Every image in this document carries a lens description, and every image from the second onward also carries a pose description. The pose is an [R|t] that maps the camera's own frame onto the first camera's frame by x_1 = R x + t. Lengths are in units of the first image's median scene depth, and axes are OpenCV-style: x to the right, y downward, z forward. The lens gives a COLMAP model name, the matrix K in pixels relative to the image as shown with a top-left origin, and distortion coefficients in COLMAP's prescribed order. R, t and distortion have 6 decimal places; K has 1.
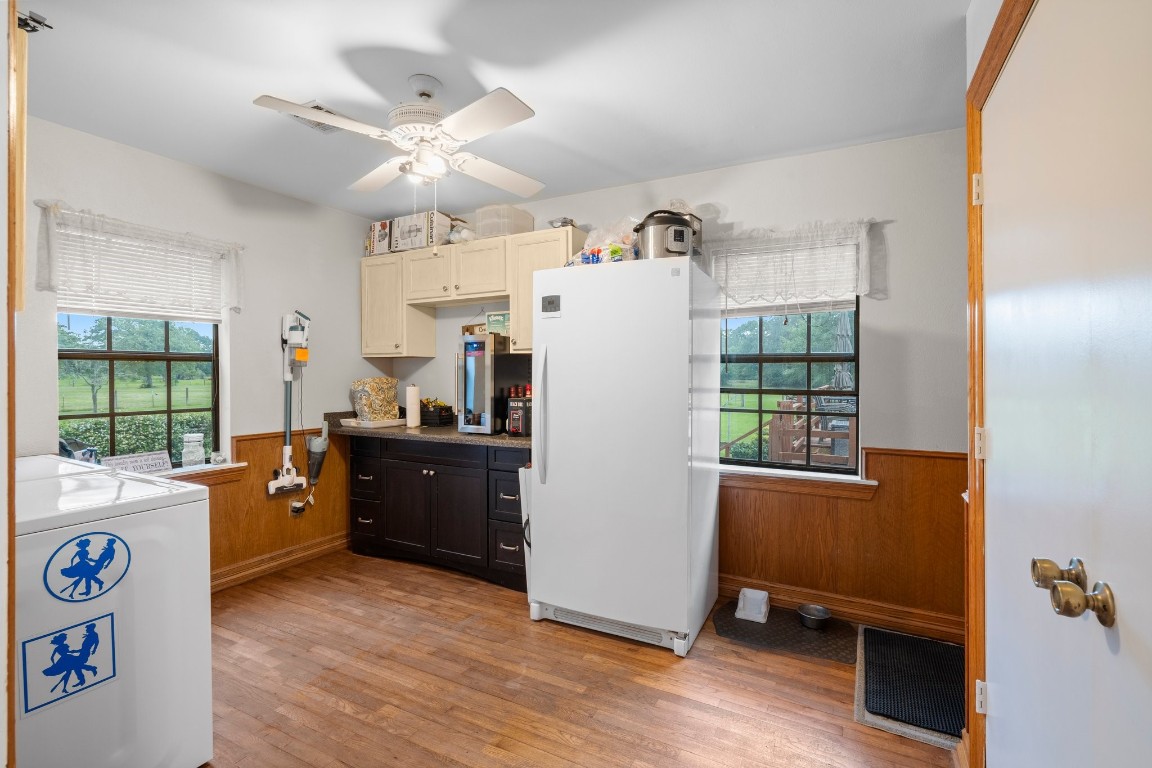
lens RADIAL K [[523.2, 0, 574.2], [0, 523.2, 379.6], [0, 0, 1]] dist [-0.000215, 0.000048]
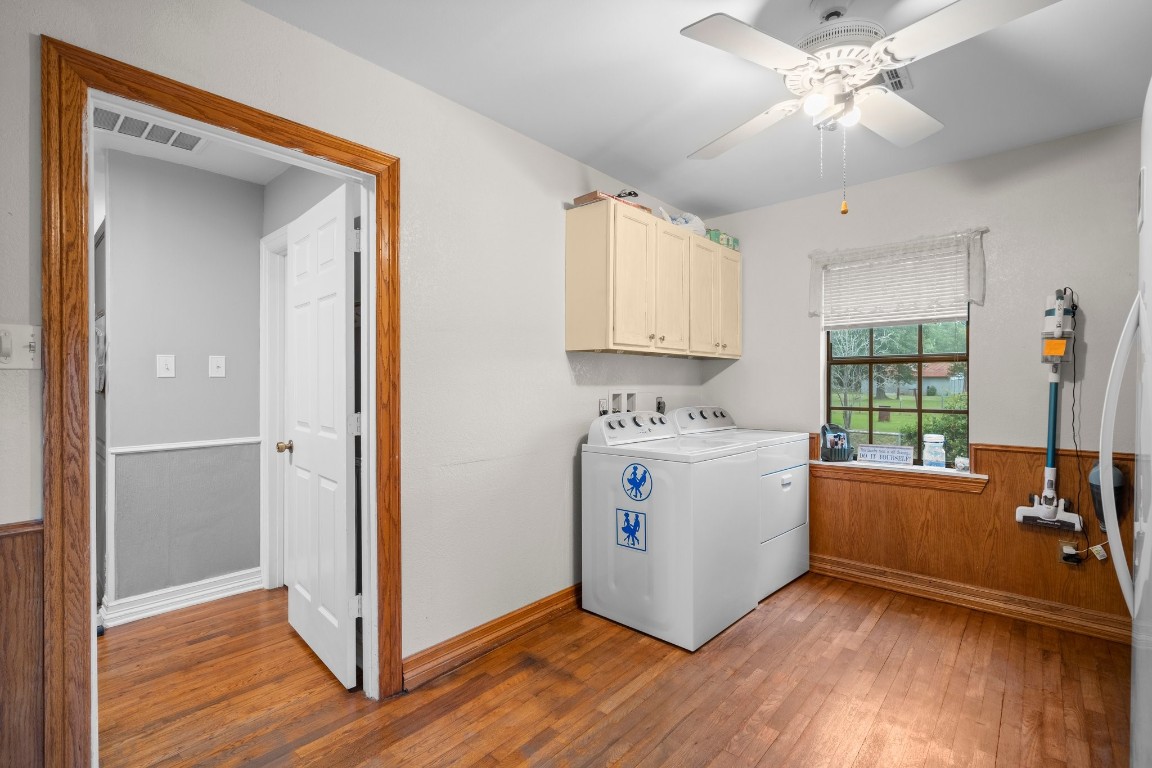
lens RADIAL K [[523.2, 0, 574.2], [0, 523.2, 379.6], [0, 0, 1]] dist [-0.000215, 0.000048]
pose [[-0.230276, 0.001204, -0.973125, 0.405146], [-0.008003, 0.999963, 0.003131, 0.001253], [0.973092, 0.008509, -0.230258, 0.561248]]
